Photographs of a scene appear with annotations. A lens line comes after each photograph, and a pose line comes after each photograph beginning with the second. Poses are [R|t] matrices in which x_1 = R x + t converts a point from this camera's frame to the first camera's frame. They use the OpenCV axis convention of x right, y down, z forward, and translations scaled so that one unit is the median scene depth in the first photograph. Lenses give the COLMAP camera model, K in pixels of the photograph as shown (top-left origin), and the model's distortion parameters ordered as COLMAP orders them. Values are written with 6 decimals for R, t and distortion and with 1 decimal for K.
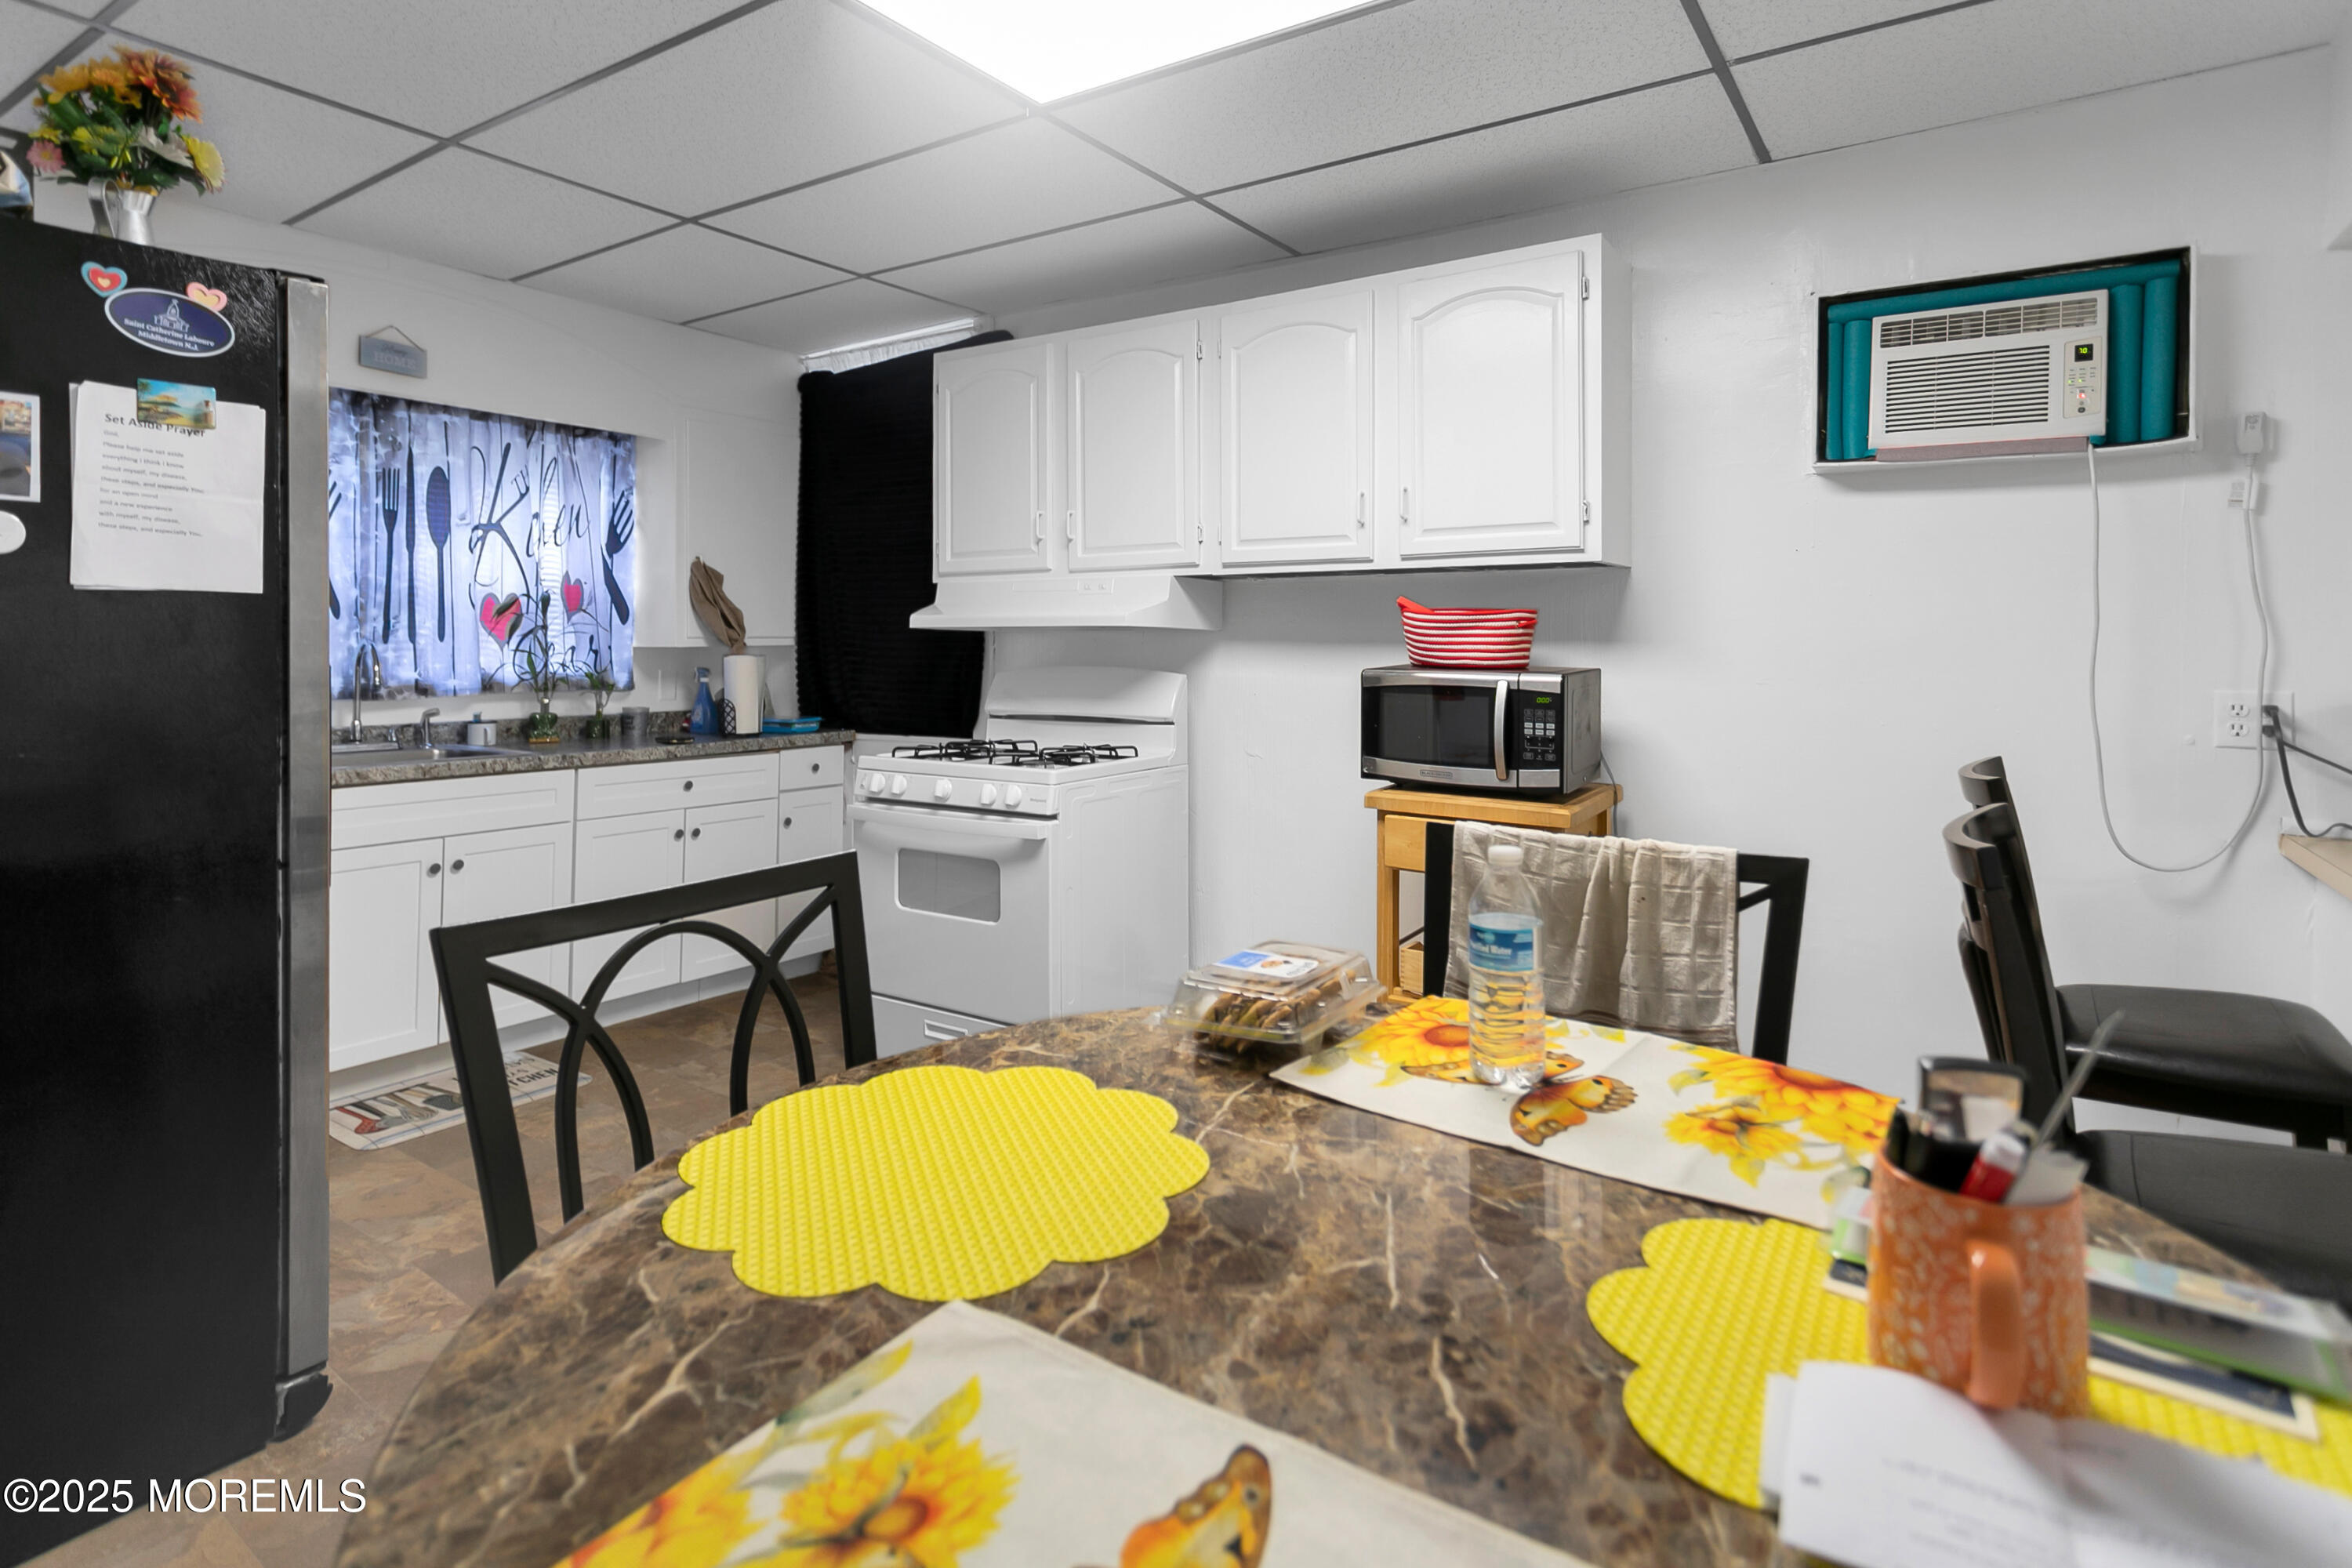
lens RADIAL K [[1152.1, 0, 1173.3], [0, 1152.1, 728.4], [0, 0, 1]] dist [0.001682, 0.001660]
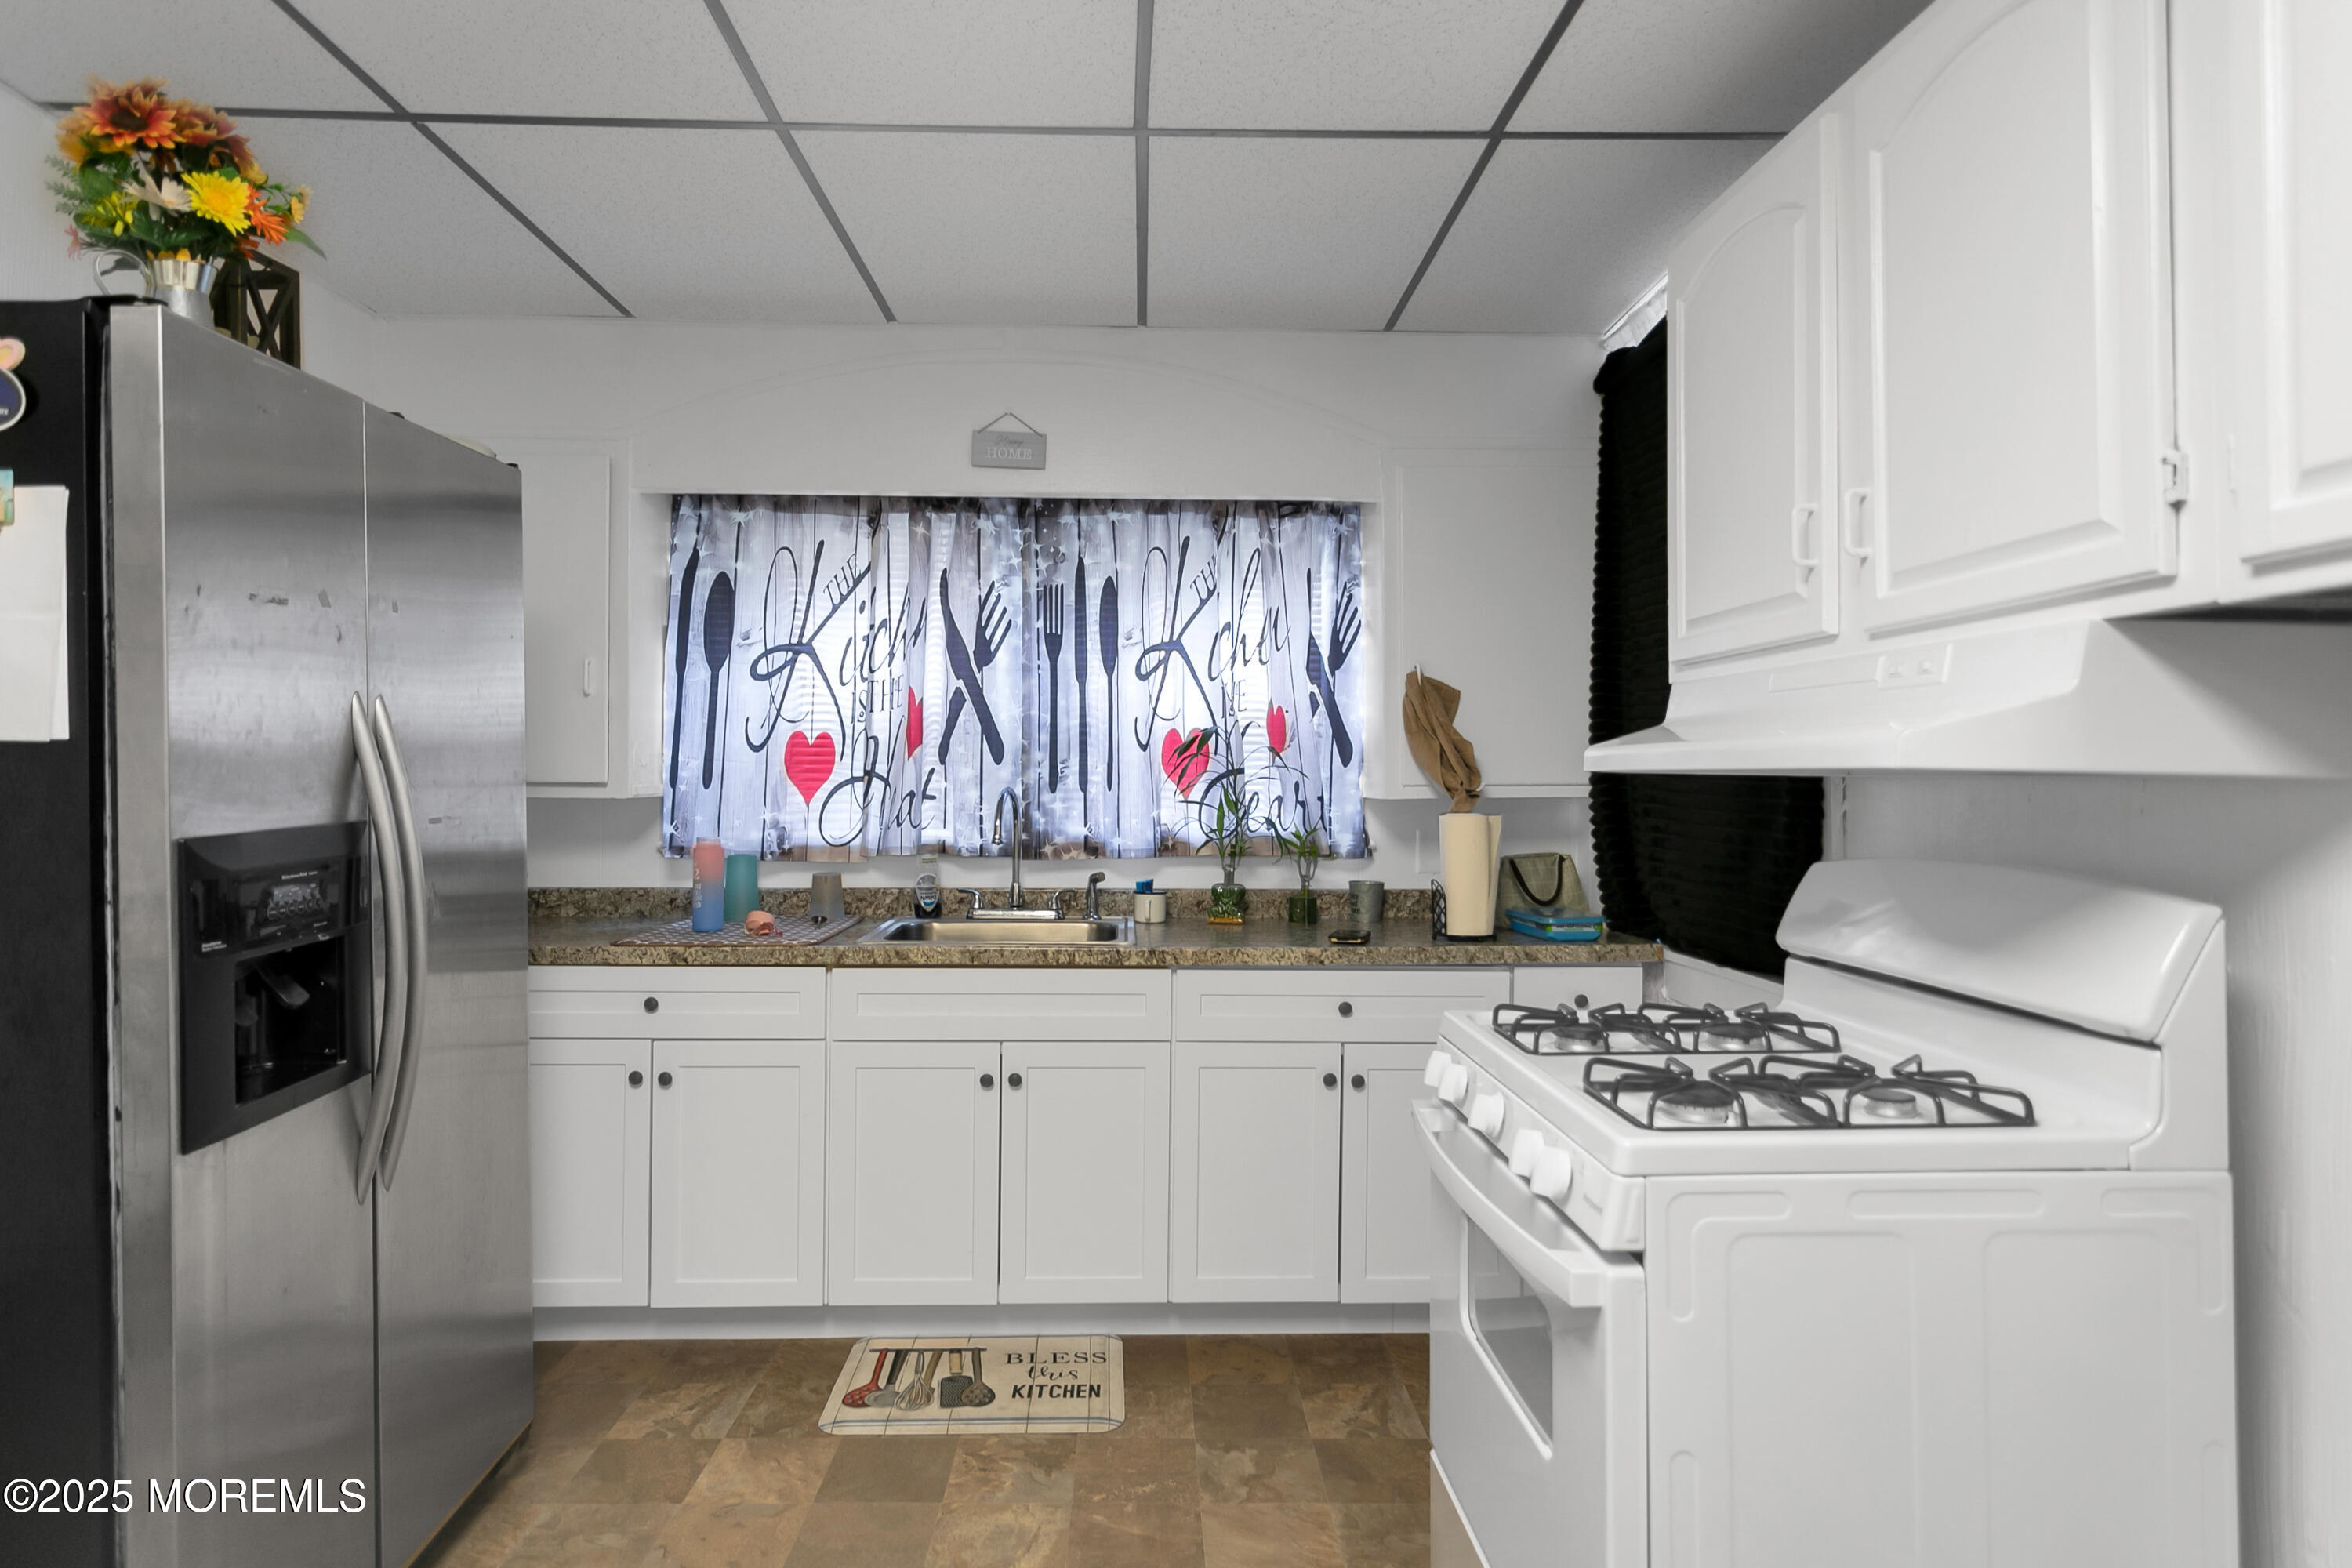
lens RADIAL K [[1305.5, 0, 1176.0], [0, 1305.5, 784.0], [0, 0, 1]] dist [0.005413, 0.000373]
pose [[0.589438, 0.004177, -0.807803, 0.135573], [-0.061882, 0.997282, -0.039997, -0.045964], [0.805440, 0.073565, 0.588094, 0.497494]]
